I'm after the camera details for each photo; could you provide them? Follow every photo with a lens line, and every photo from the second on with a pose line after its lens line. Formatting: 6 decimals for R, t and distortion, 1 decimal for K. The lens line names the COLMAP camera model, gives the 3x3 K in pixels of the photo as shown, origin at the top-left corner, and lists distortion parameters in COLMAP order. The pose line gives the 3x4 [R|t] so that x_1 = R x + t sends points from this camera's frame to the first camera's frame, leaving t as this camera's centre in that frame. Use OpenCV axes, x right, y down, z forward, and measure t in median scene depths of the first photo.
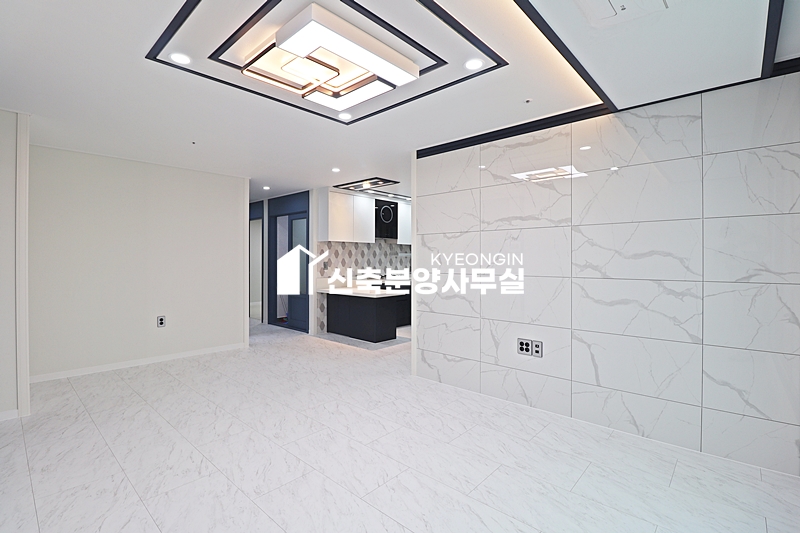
lens RADIAL K [[370.8, 0, 401.8], [0, 370.8, 259.6], [0, 0, 1]] dist [0.000376, -0.012272]
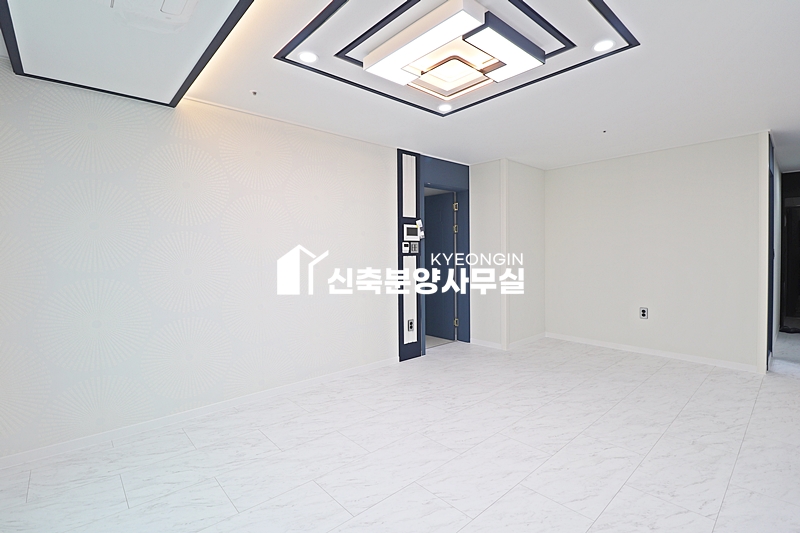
lens RADIAL K [[370.8, 0, 402.8], [0, 370.8, 259.4], [0, 0, 1]] dist [0.000376, -0.012272]
pose [[-0.095313, 0.018488, -0.995276, 1.016089], [0.005328, 0.999823, 0.018062, 0.006984], [0.995433, -0.003581, -0.095395, 1.197823]]
